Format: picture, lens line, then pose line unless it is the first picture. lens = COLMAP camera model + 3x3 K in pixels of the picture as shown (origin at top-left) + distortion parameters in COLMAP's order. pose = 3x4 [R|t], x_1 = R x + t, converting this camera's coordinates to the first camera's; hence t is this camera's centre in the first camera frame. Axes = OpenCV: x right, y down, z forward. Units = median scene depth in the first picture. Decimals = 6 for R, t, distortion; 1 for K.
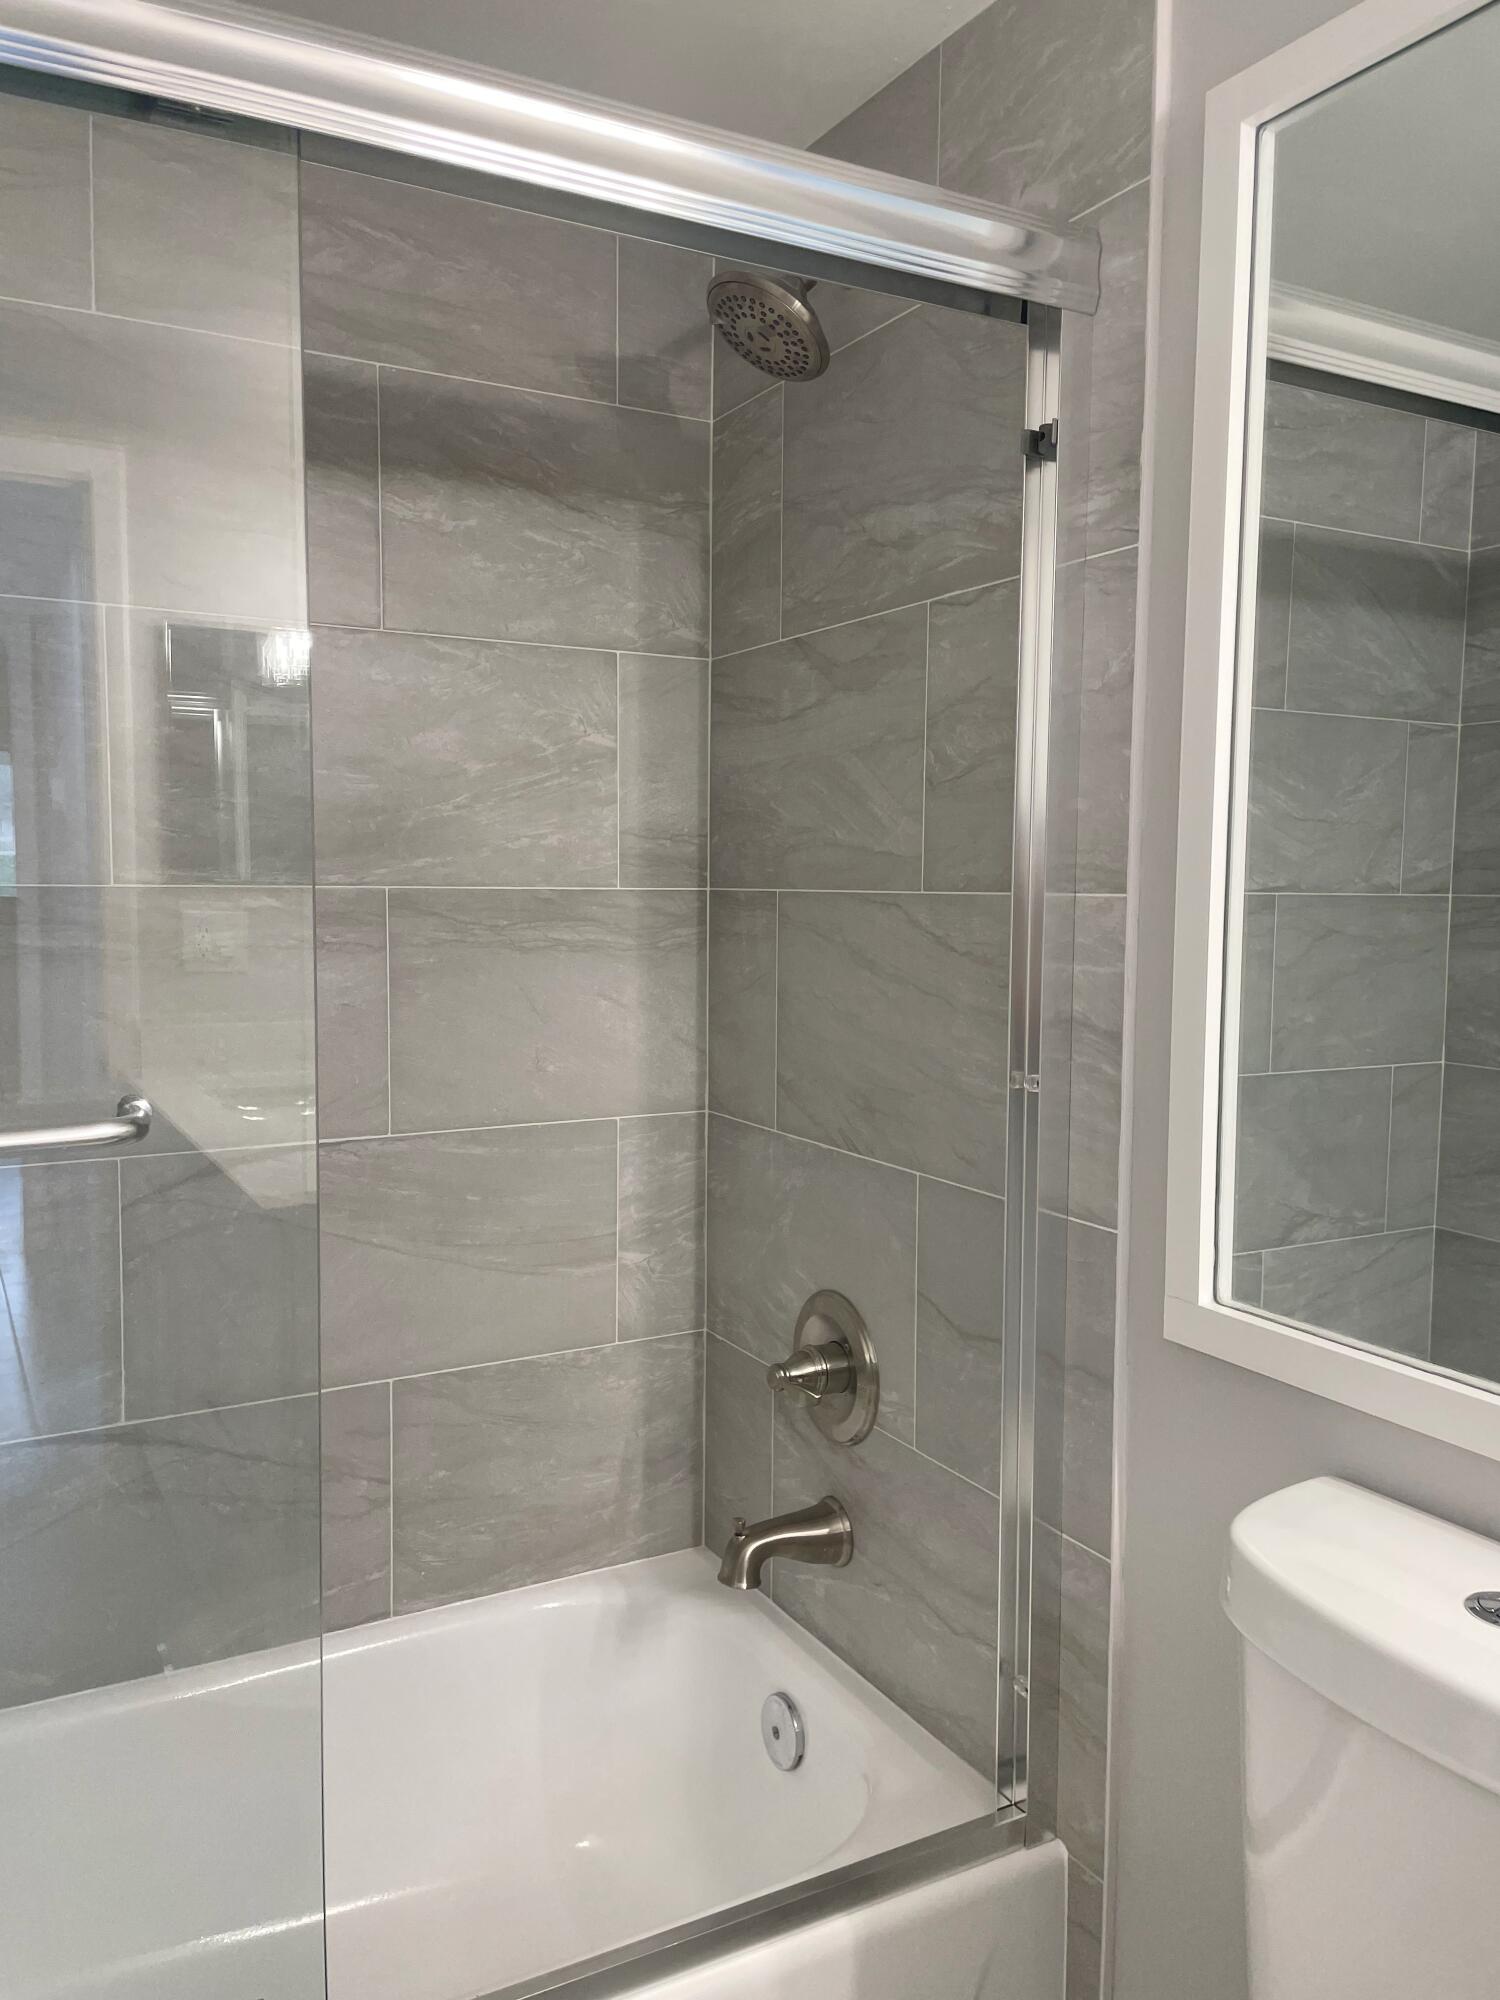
lens RADIAL K [[1503.4, 0, 750.4], [0, 1503.4, 996.3], [0, 0, 1]] dist [0.070951, -0.083539]
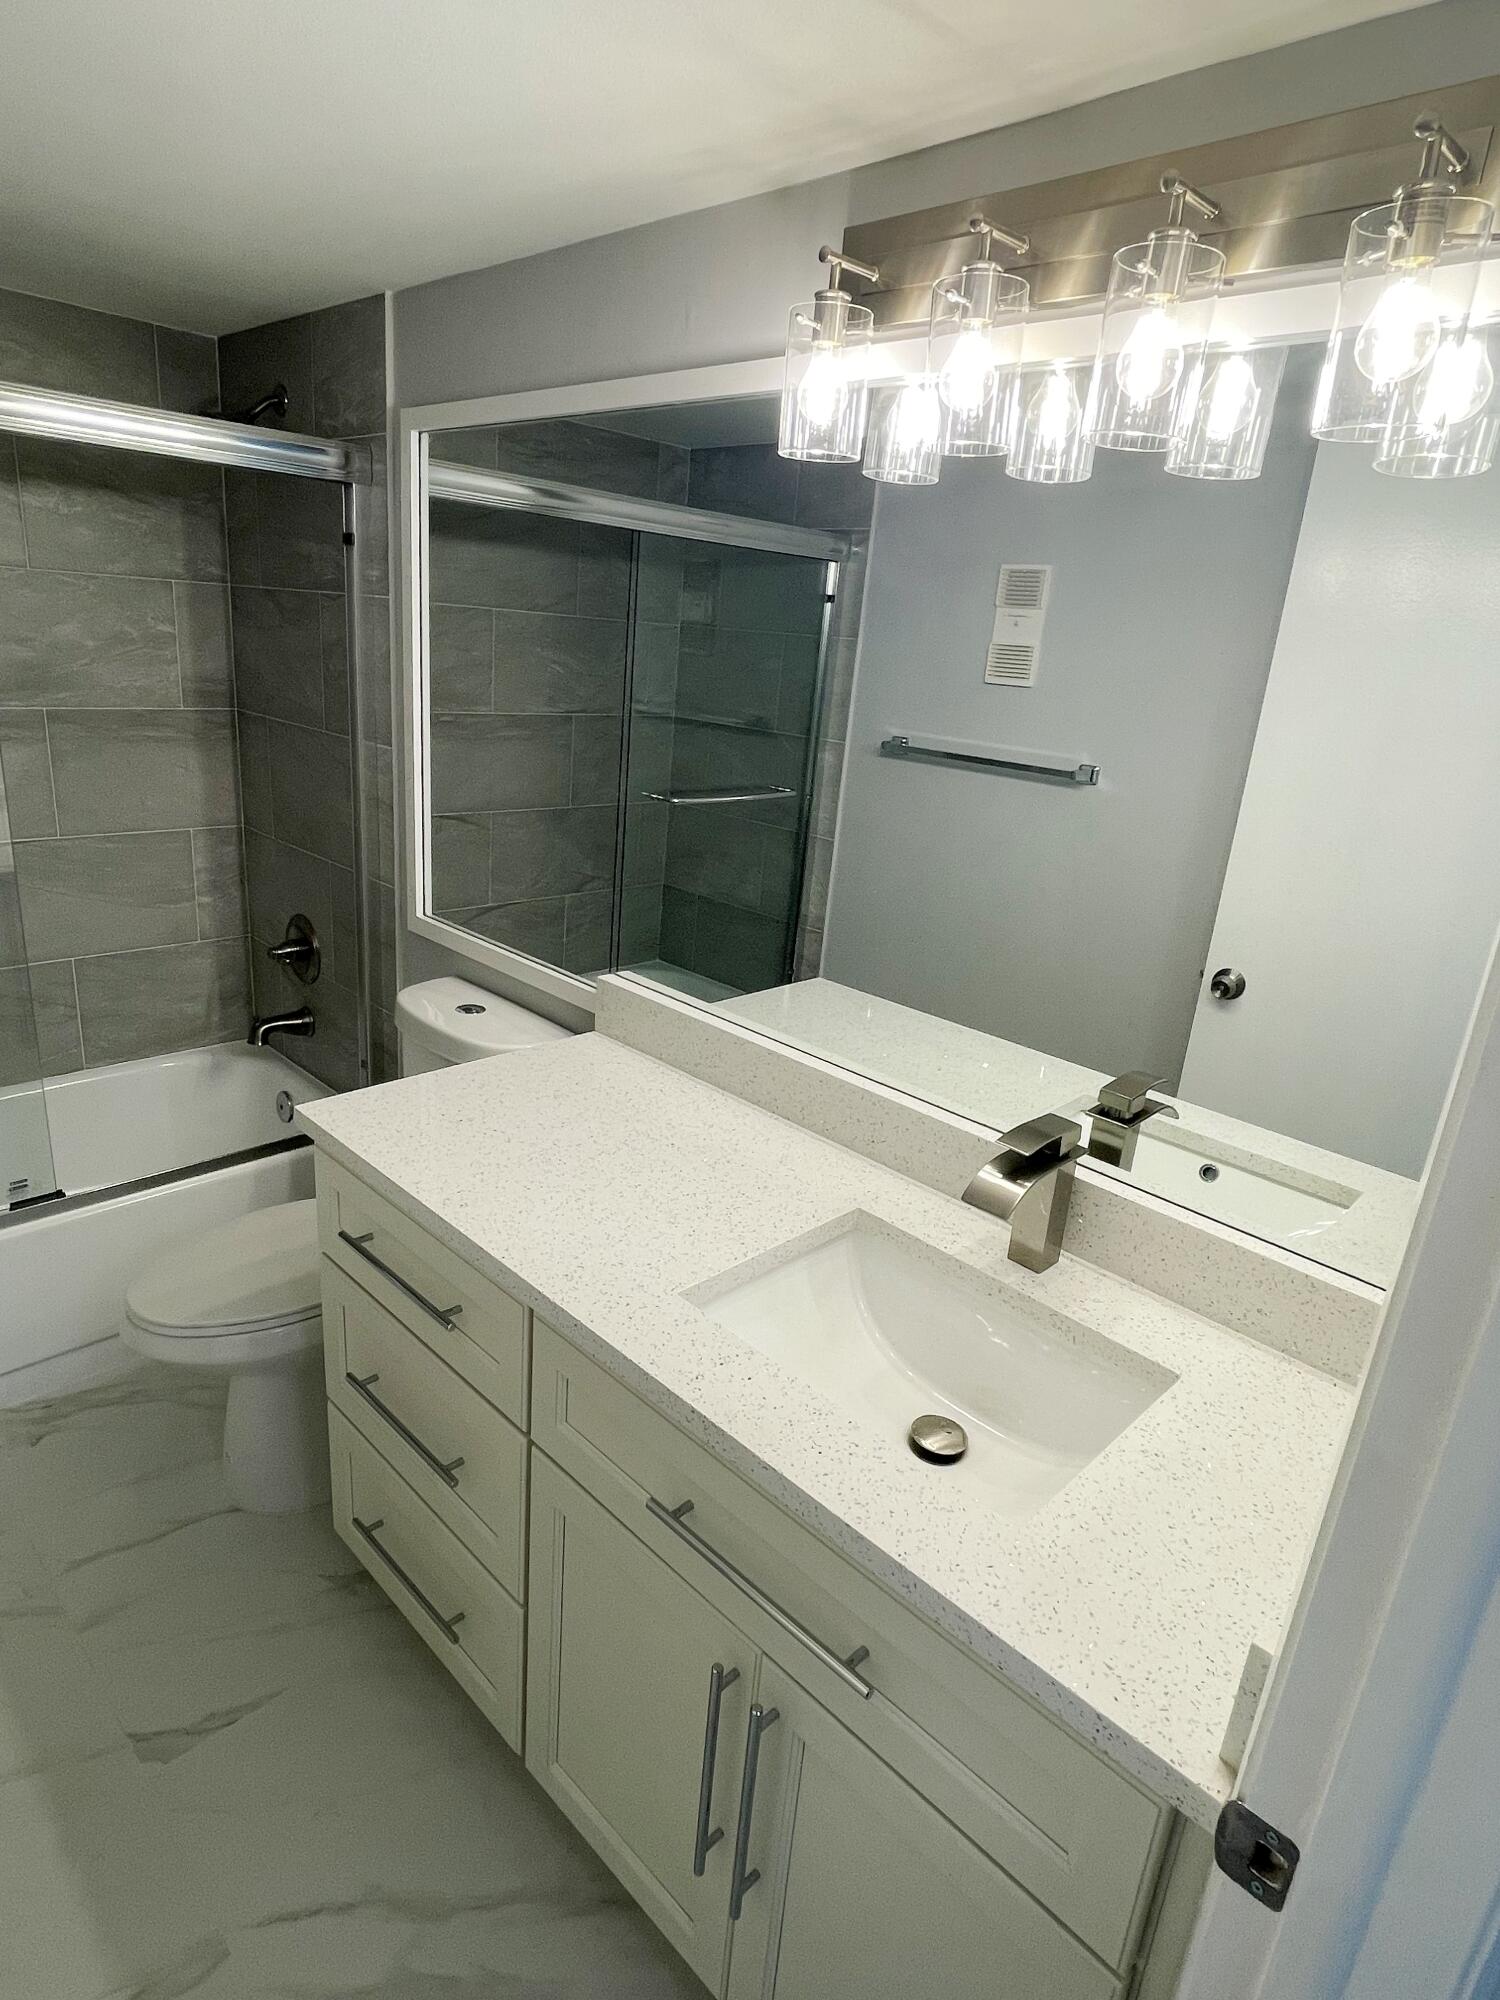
lens RADIAL K [[1143.1, 0, 780.5], [0, 1143.1, 990.1], [0, 0, 1]] dist [-0.004279, -0.006119]
pose [[0.955694, -0.023701, 0.293406, 0.230926], [-0.049007, 0.970032, 0.237984, -0.120696], [-0.290254, -0.241819, 0.925892, -0.732392]]
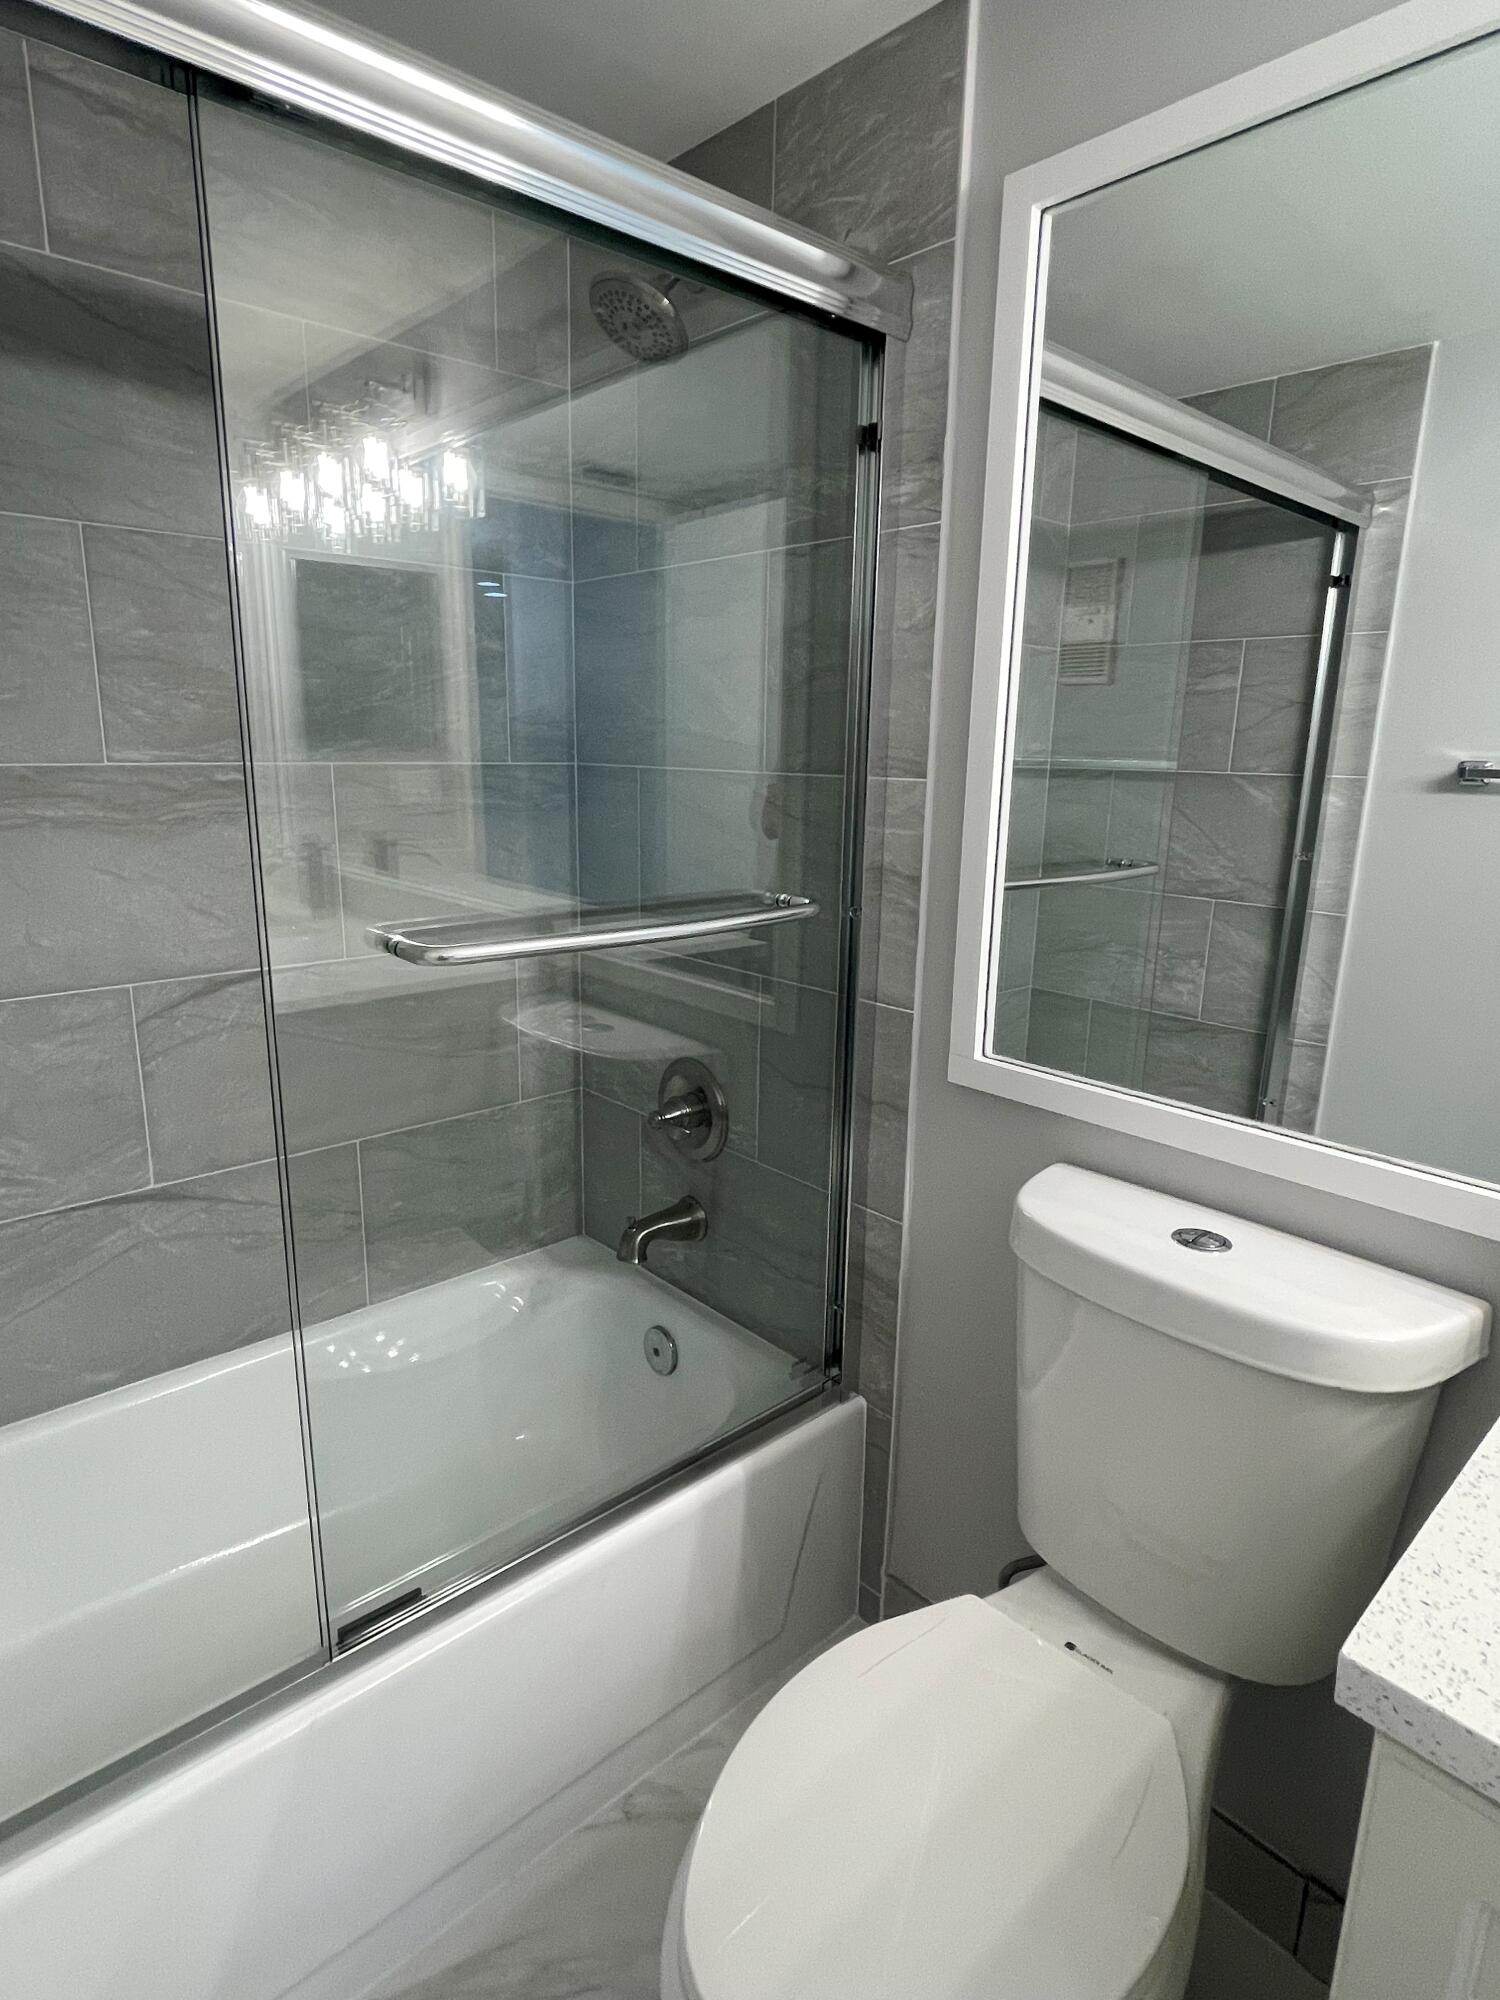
lens RADIAL K [[1087.8, 0, 752.4], [0, 1087.8, 992.9], [0, 0, 1]] dist [0.006954, -0.014081]
pose [[0.972582, -0.042015, 0.228734, -0.119775], [0.006435, 0.988030, 0.154125, -0.021531], [-0.232472, -0.148427, 0.961211, 0.016475]]
